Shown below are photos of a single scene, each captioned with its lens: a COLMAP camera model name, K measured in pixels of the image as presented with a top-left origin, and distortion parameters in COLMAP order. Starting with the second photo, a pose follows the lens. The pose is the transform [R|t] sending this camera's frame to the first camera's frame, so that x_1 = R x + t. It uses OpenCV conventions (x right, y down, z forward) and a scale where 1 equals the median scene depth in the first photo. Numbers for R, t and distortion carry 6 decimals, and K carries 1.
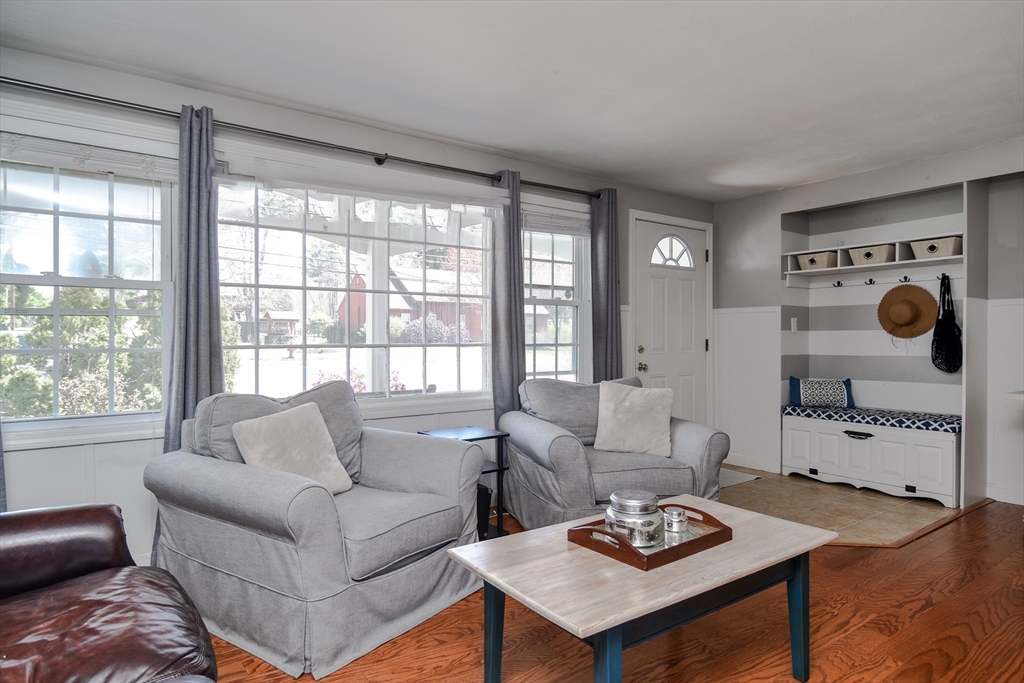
lens RADIAL K [[552.3, 0, 519.3], [0, 552.3, 346.2], [0, 0, 1]] dist [0.002098, -0.002470]
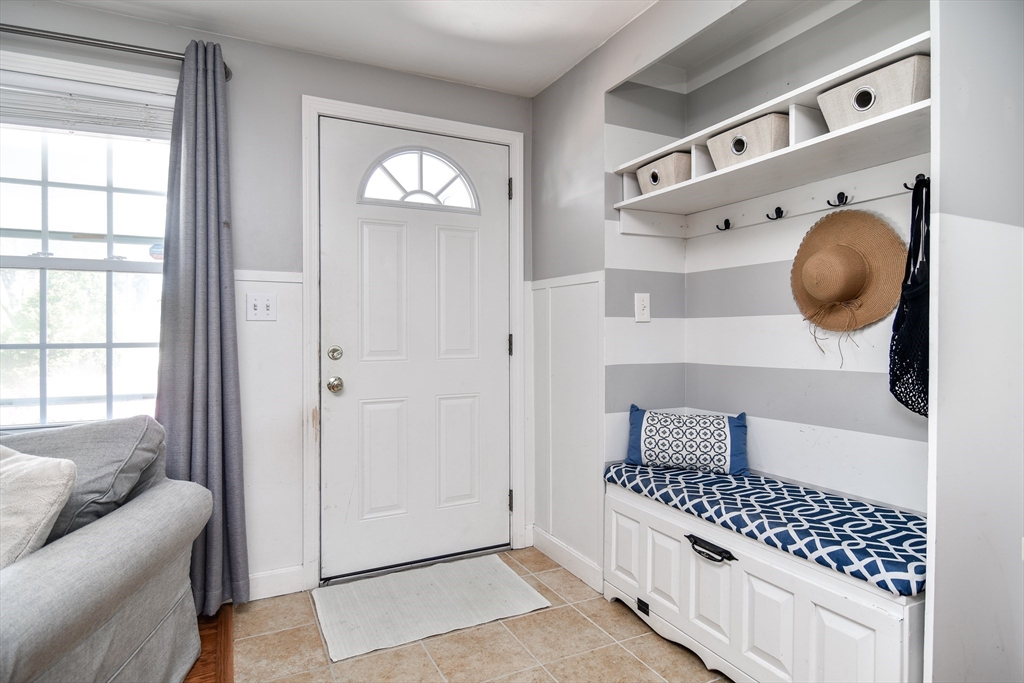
lens RADIAL K [[539.9, 0, 509.7], [0, 539.9, 342.1], [0, 0, 1]] dist [0.007560, -0.008224]
pose [[0.987090, 0.000954, -0.160164, 0.482175], [-0.000571, 0.999997, 0.002440, -0.006560], [0.160166, -0.002318, 0.987087, 0.501526]]
